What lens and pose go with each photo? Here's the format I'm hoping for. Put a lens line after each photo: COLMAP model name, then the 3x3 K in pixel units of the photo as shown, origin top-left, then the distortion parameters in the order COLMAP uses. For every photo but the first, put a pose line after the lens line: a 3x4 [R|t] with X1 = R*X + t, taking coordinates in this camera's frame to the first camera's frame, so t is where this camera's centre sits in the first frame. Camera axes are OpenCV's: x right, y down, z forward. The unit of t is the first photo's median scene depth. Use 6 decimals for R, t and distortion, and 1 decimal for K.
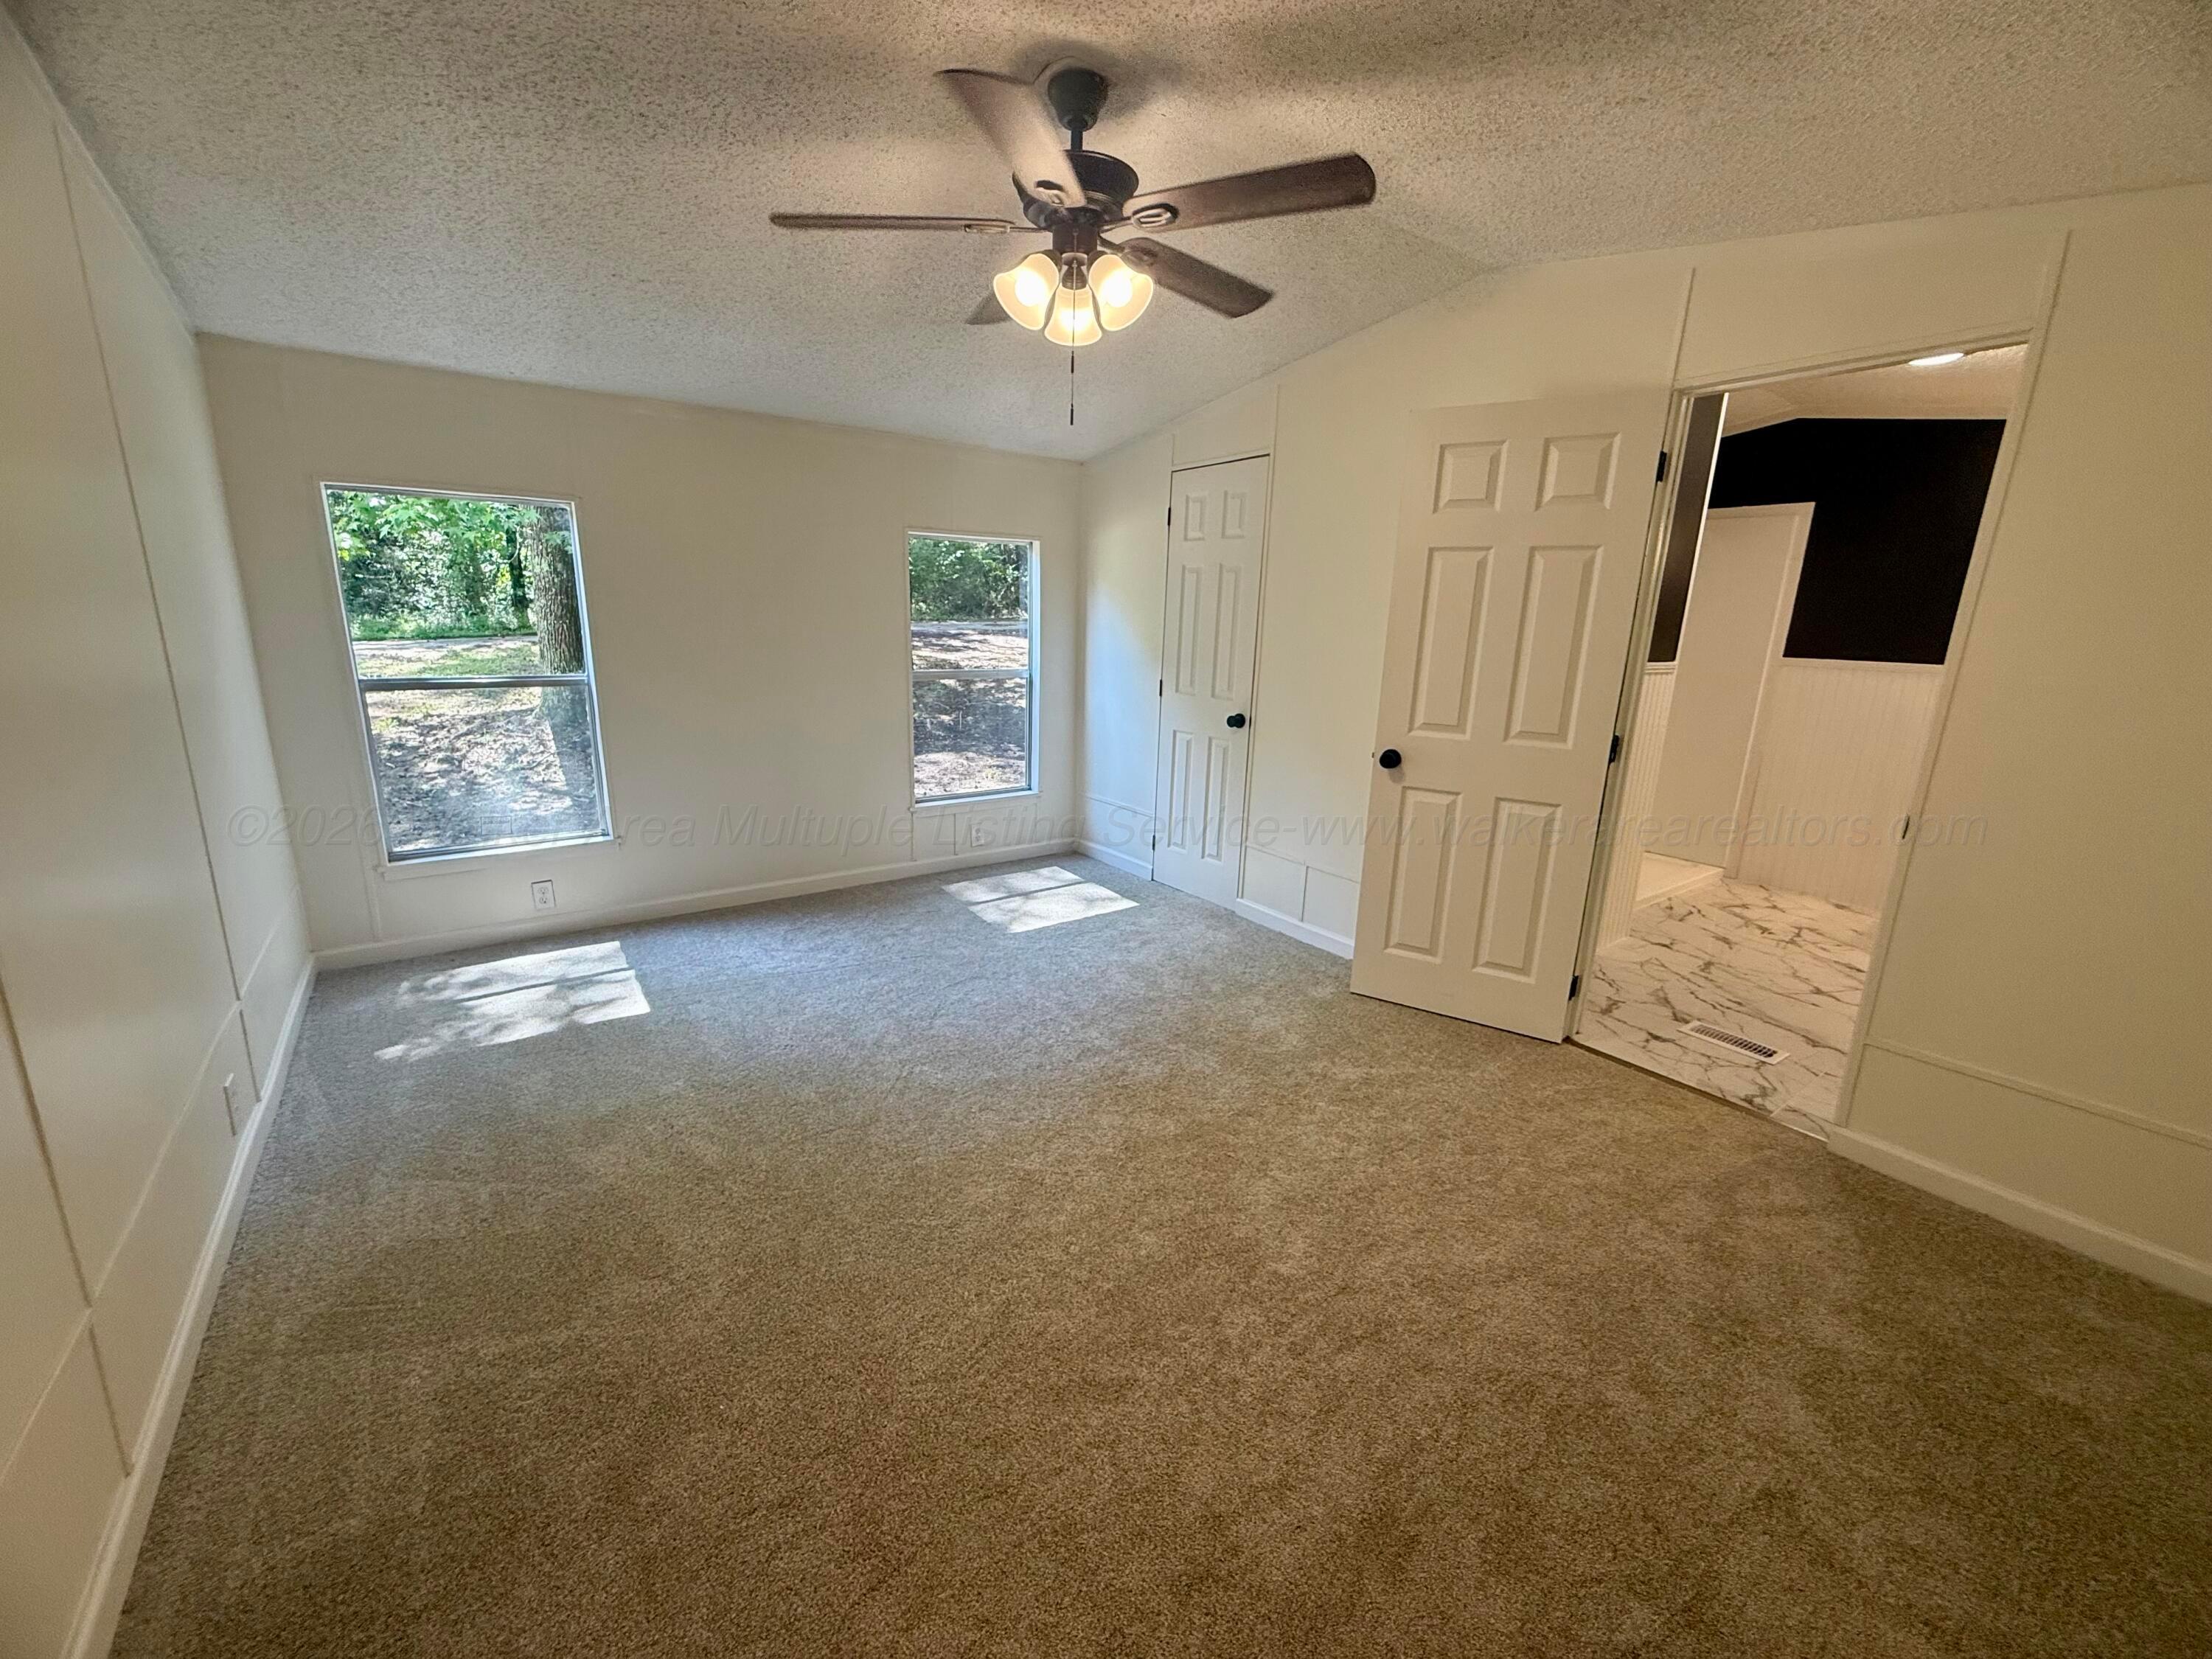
lens RADIAL K [[888.3, 0, 1092.0], [0, 888.3, 816.1], [0, 0, 1]] dist [-0.003008, -0.000038]
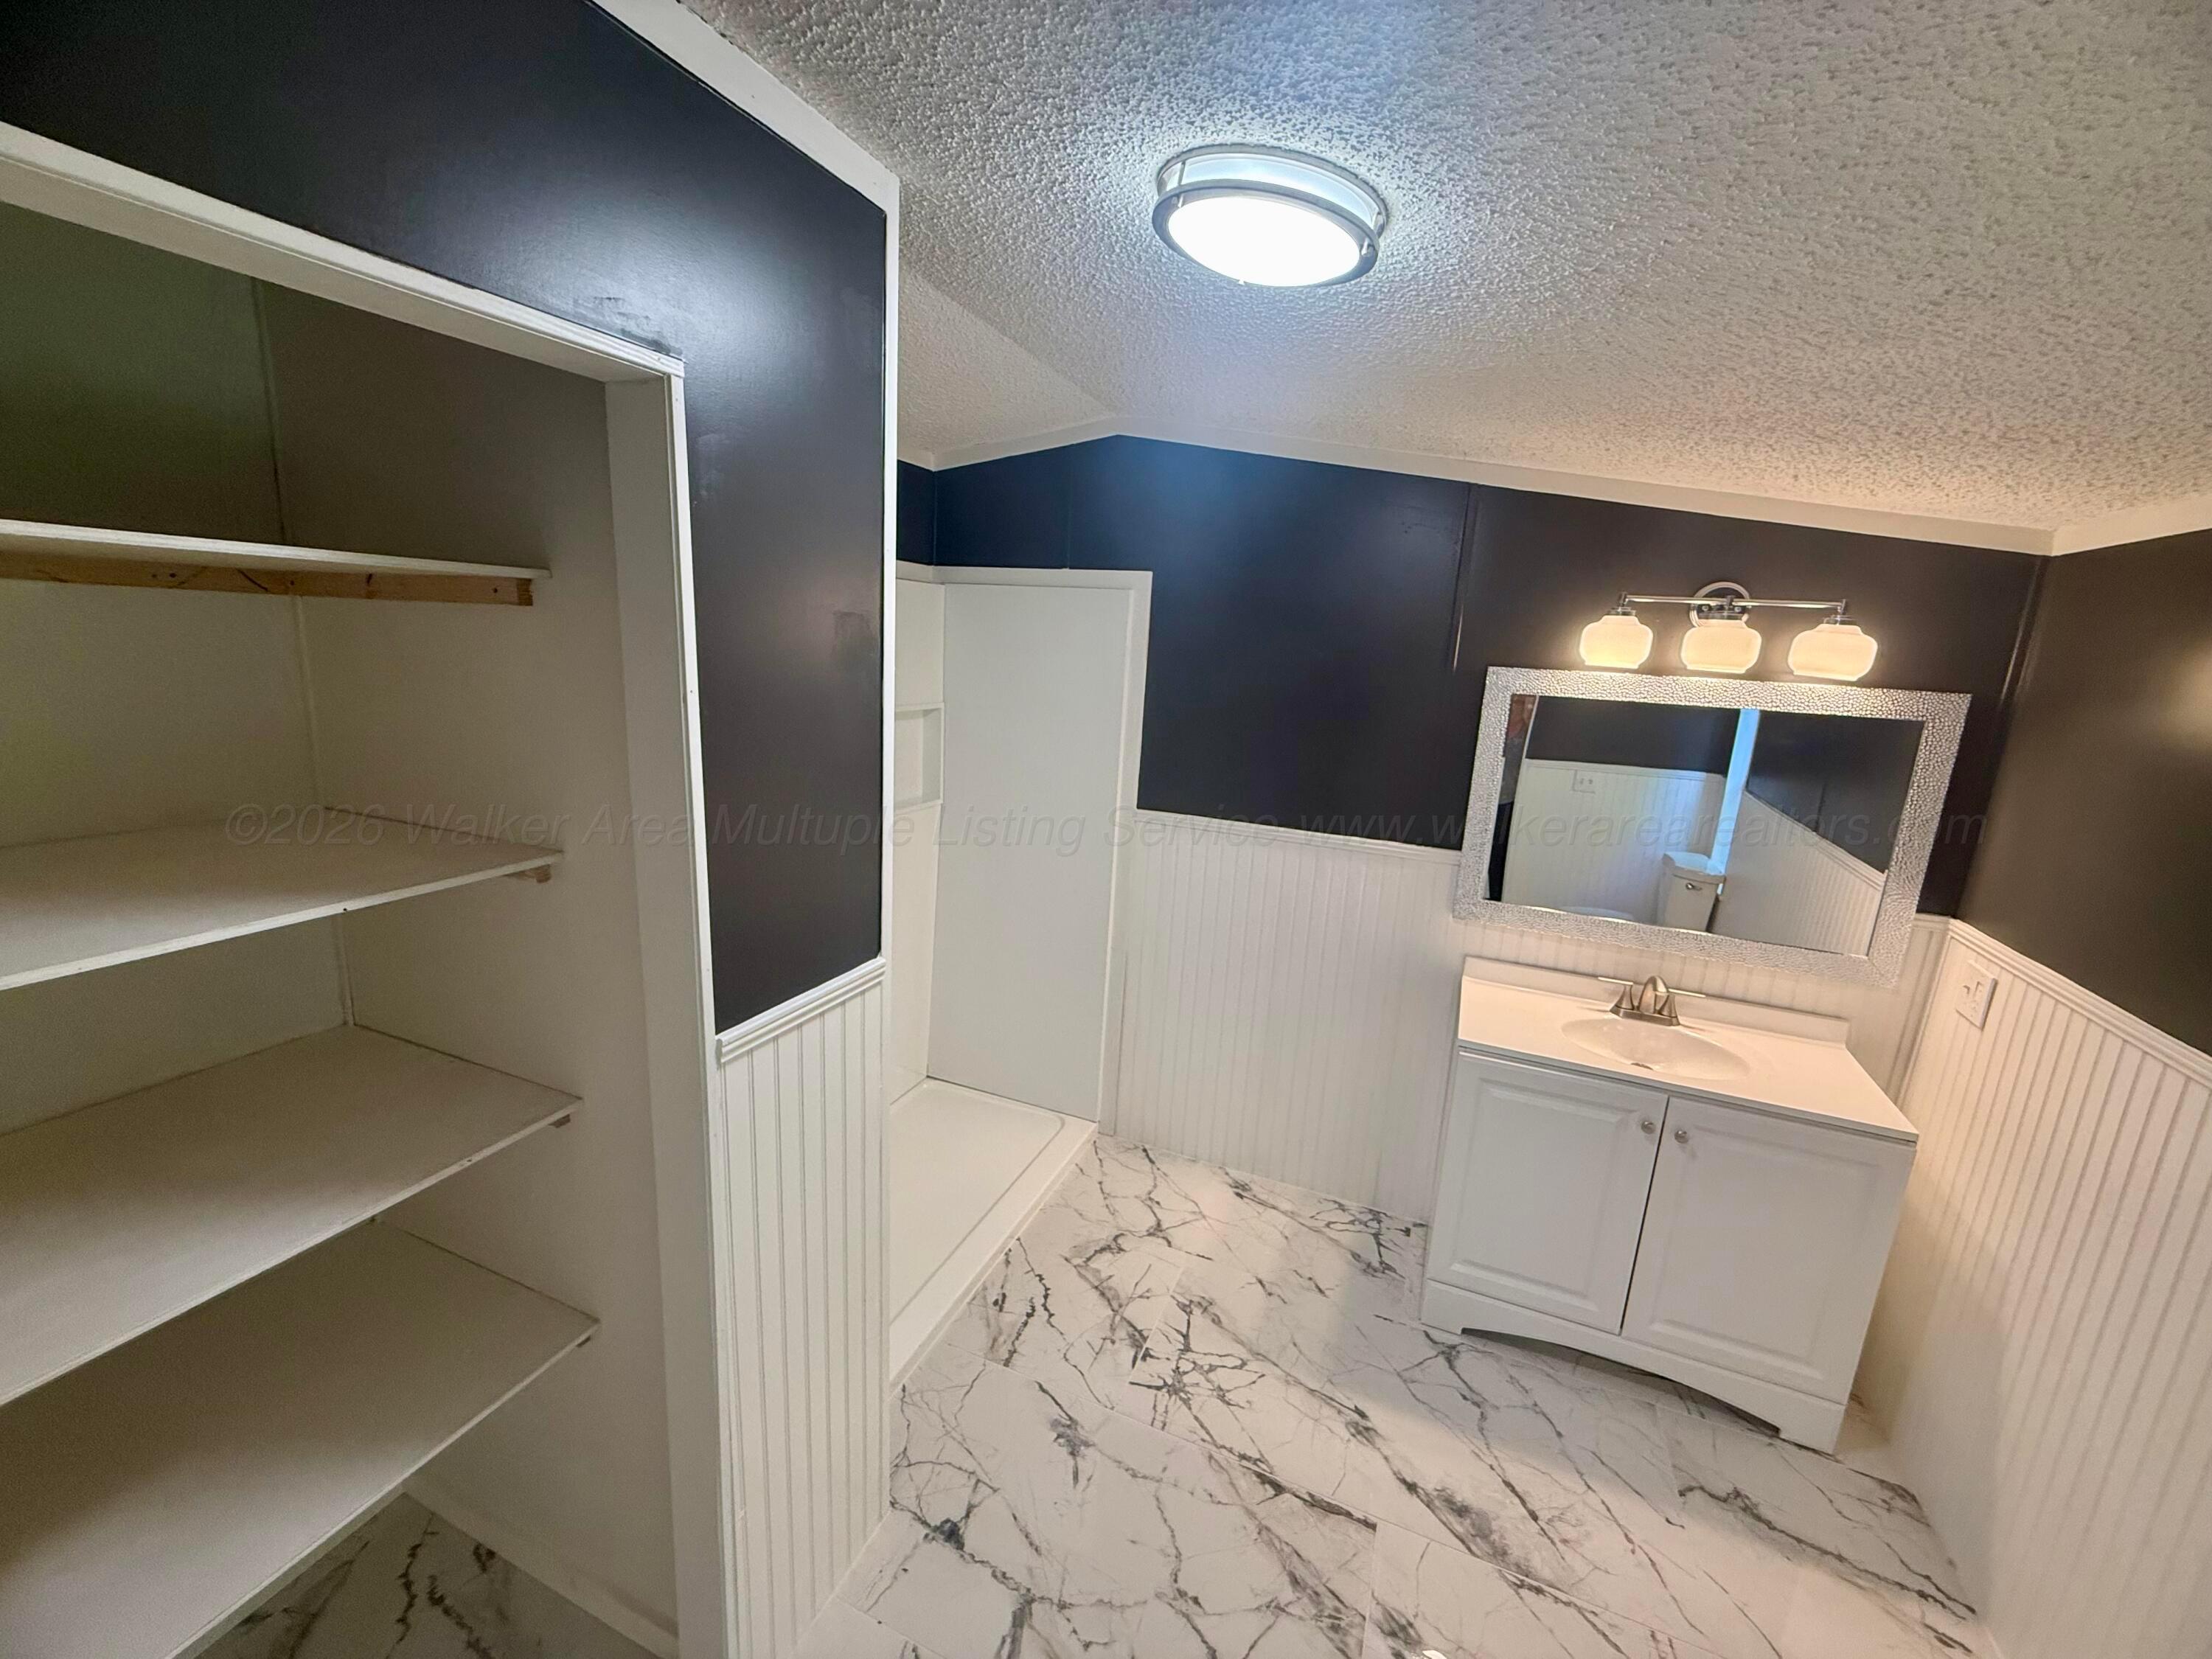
lens RADIAL K [[888.3, 0, 1102.1], [0, 888.3, 834.1], [0, 0, 1]] dist [-0.003008, -0.000038]
pose [[0.847595, -0.096938, 0.521715, 0.458351], [0.092481, 0.995111, 0.034651, -0.202172], [-0.522523, 0.018879, 0.852416, 0.506896]]
